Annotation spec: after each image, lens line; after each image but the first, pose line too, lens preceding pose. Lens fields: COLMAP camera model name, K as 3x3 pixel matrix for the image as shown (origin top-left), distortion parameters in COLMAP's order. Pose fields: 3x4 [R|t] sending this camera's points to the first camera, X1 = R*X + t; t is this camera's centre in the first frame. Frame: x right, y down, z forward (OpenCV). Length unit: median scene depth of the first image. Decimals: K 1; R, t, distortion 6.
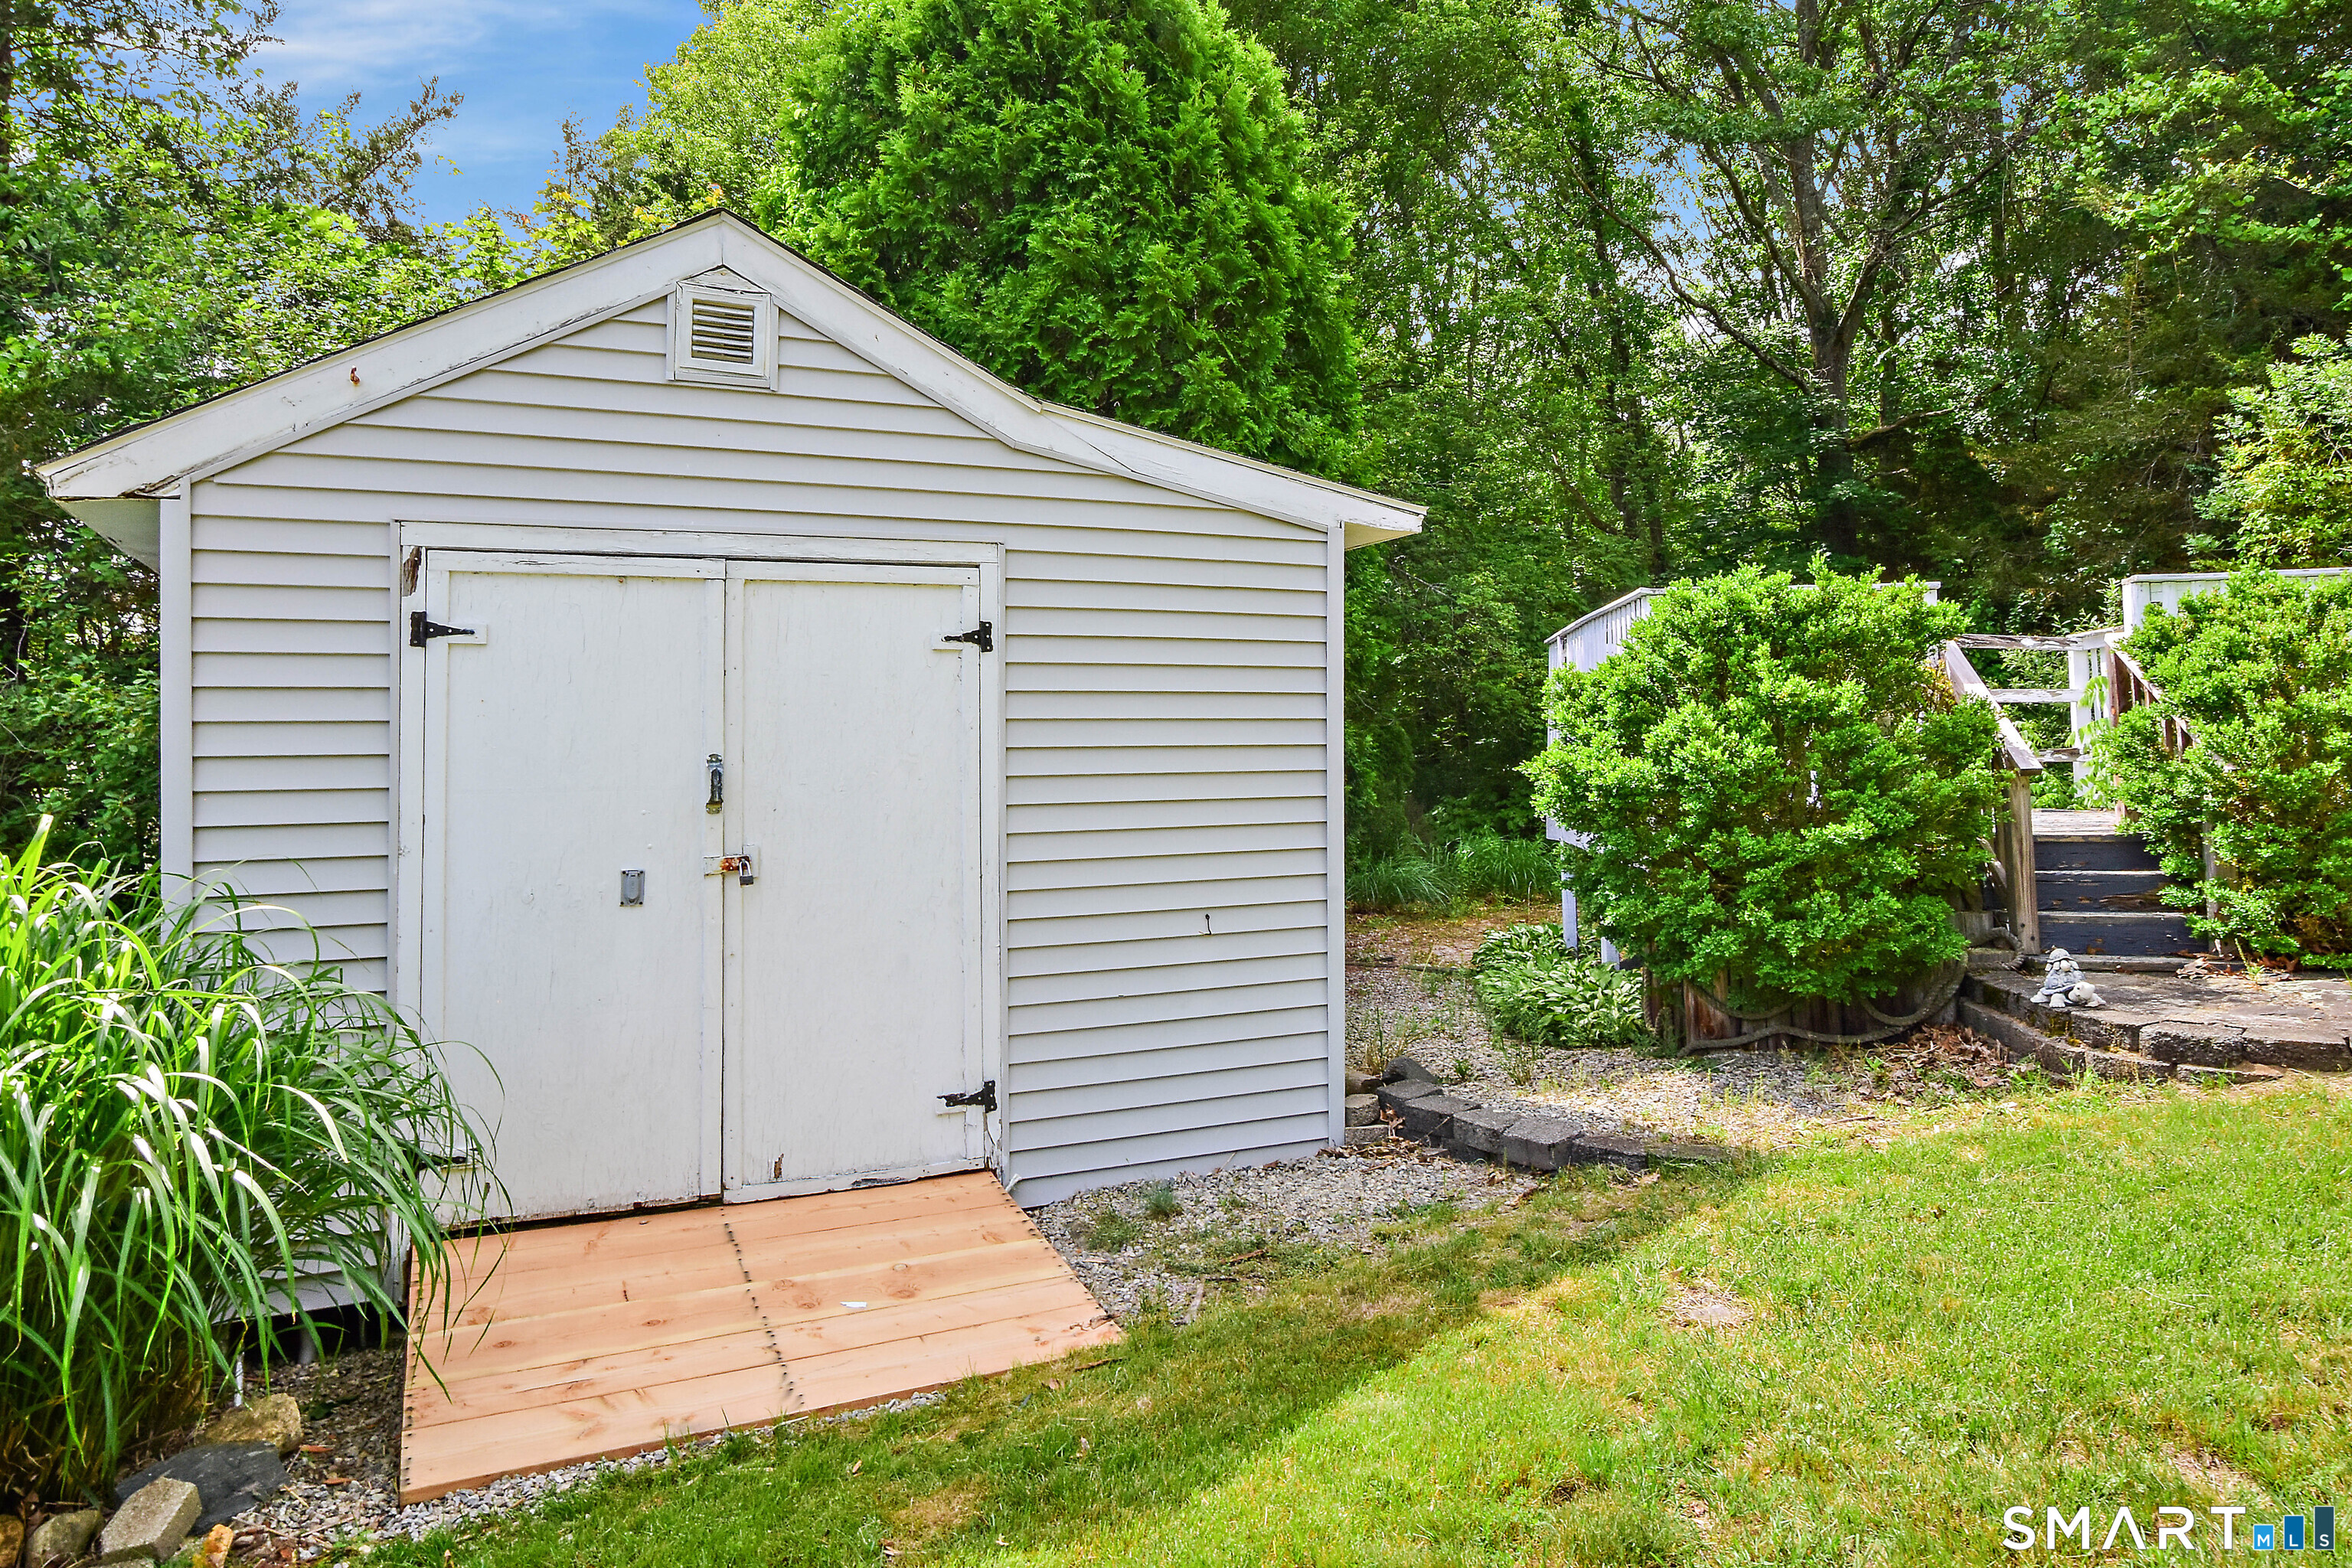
lens RADIAL K [[1597.1, 0, 1193.4], [0, 1597.1, 672.4], [0, 0, 1]] dist [0.005756, 0.001406]
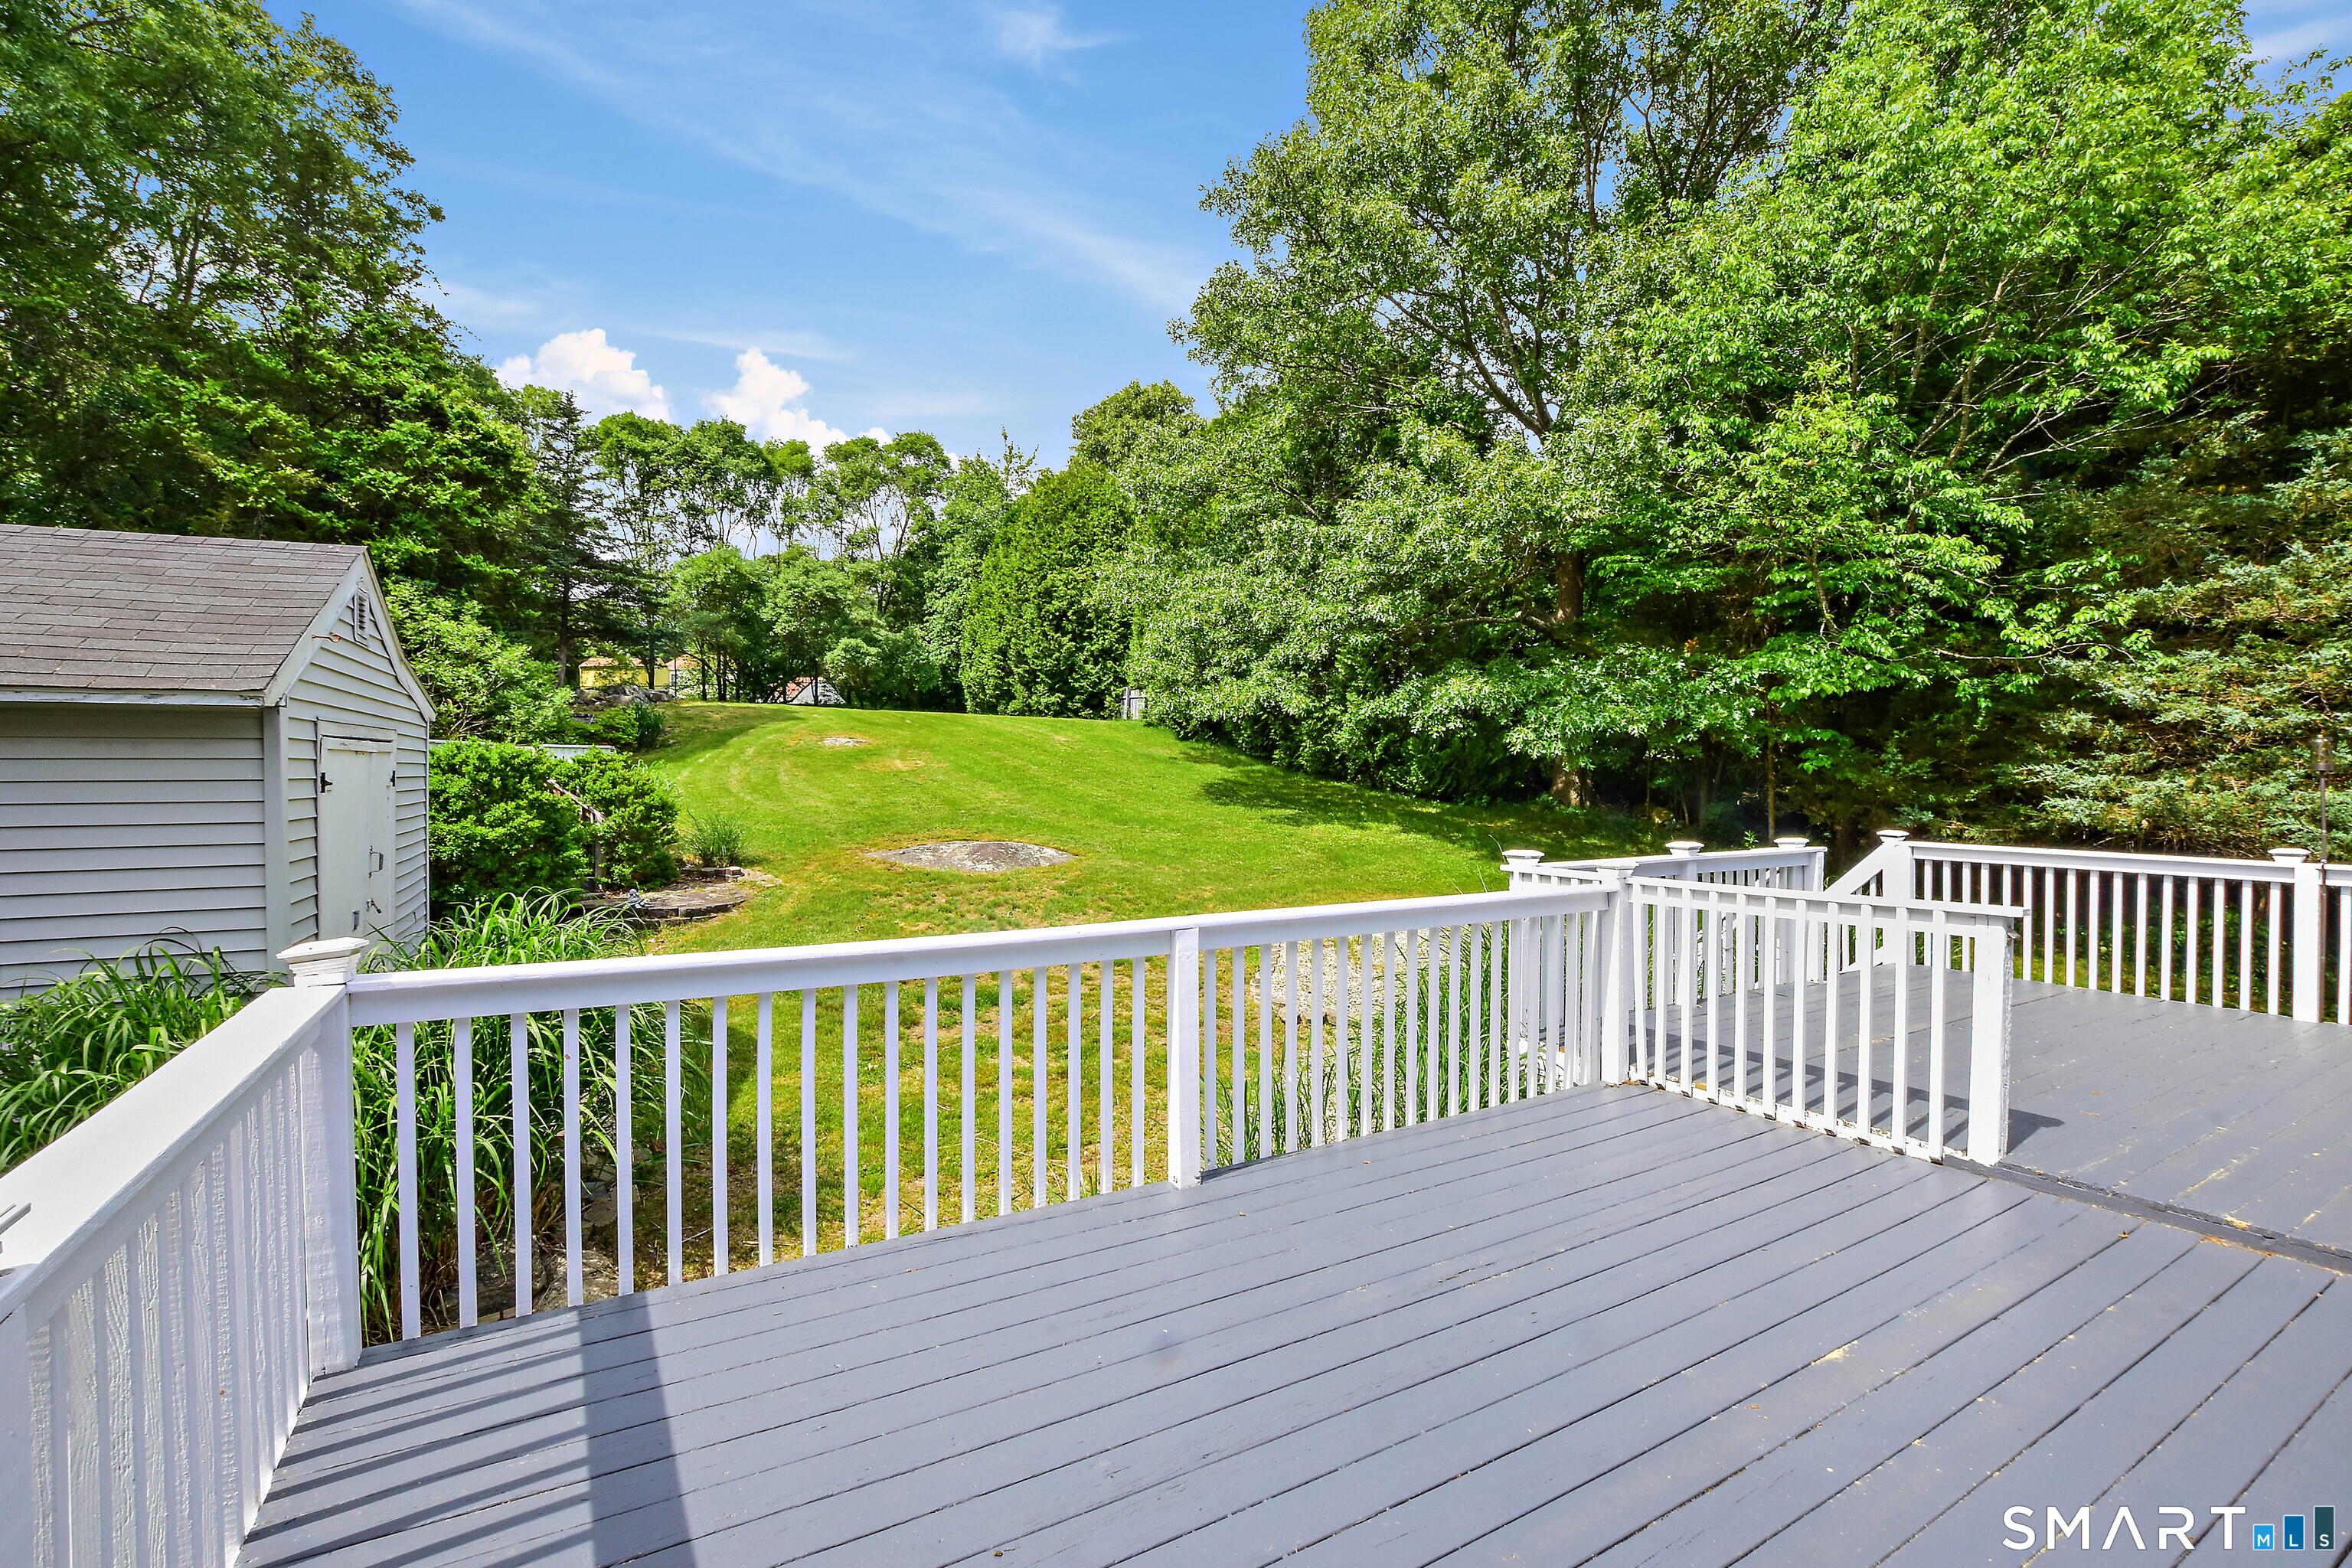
lens RADIAL K [[1024.2, 0, 1184.1], [0, 1024.2, 780.2], [0, 0, 1]] dist [-0.029075, 0.000127]
pose [[-0.032866, 0.010583, 0.999404, -1.096963], [-0.065239, 0.997789, -0.012711, -0.052990], [-0.997328, -0.065618, -0.032103, 0.067642]]
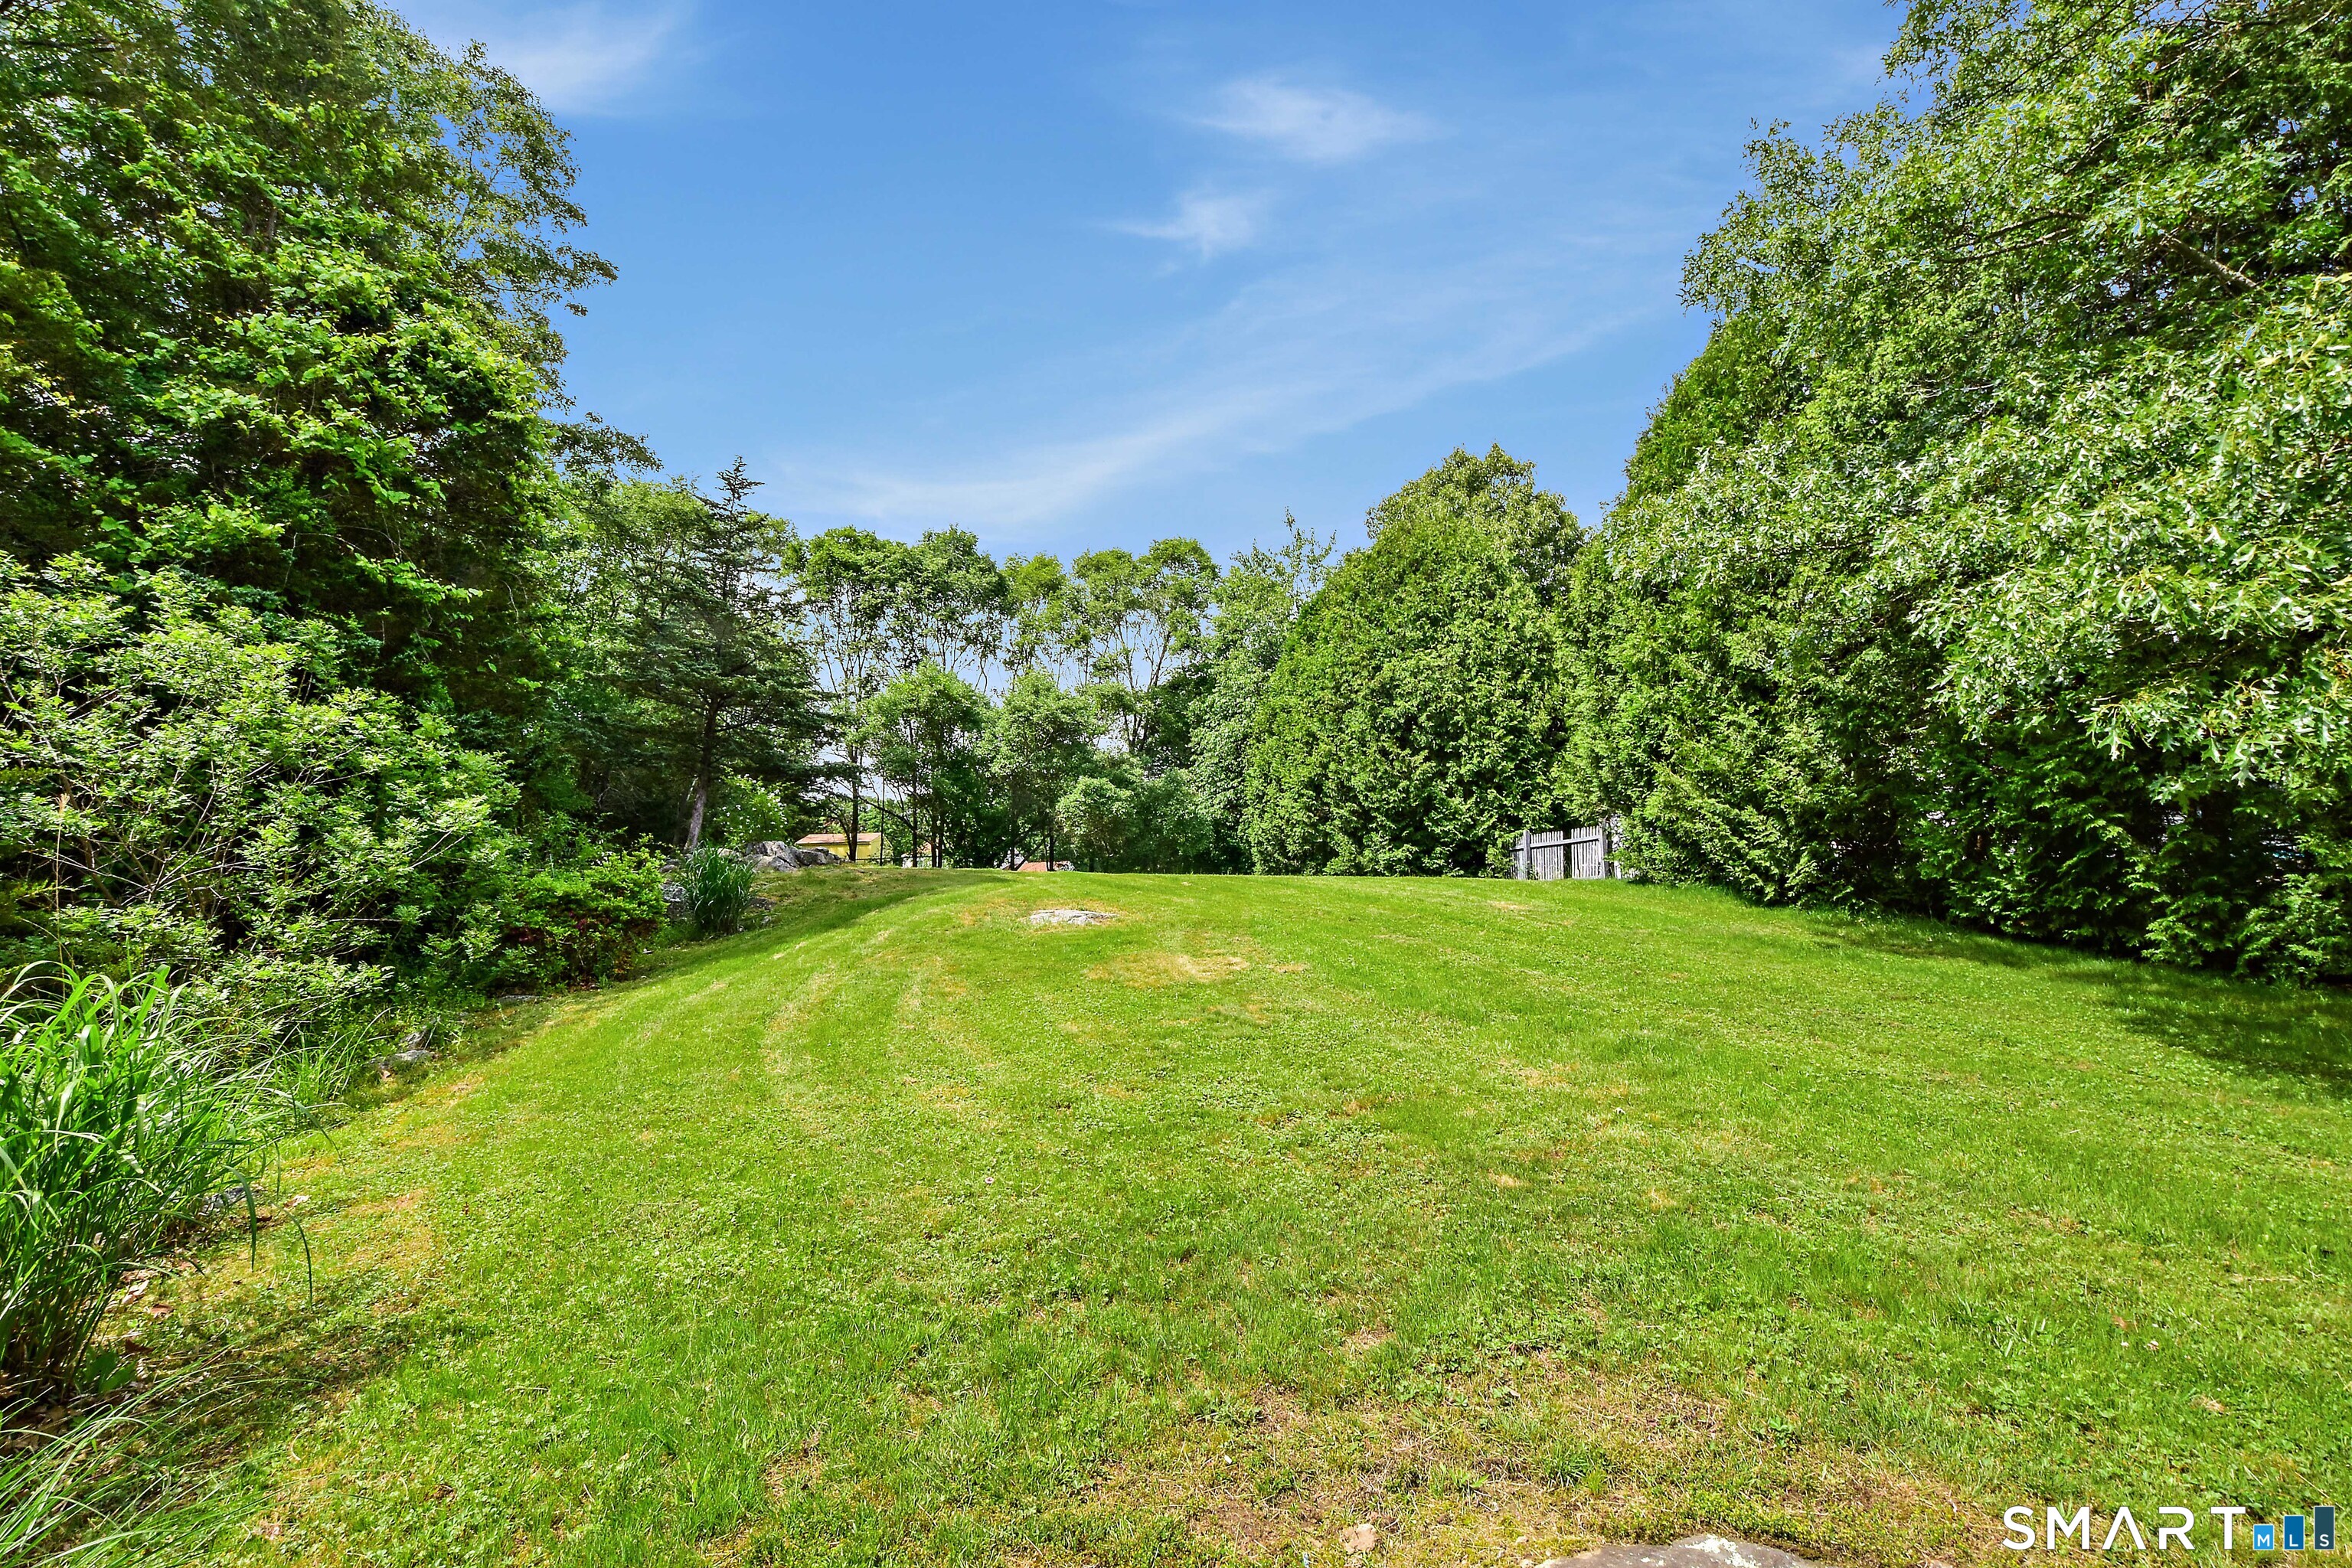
lens RADIAL K [[1067.3, 0, 1197.9], [0, 1067.3, 779.4], [0, 0, 1]] dist [-0.028077, 0.000668]
pose [[0.188984, 0.185312, 0.964336, 0.623956], [-0.064741, 0.982247, -0.176066, -0.078245], [-0.979844, -0.029158, 0.197626, 0.545709]]
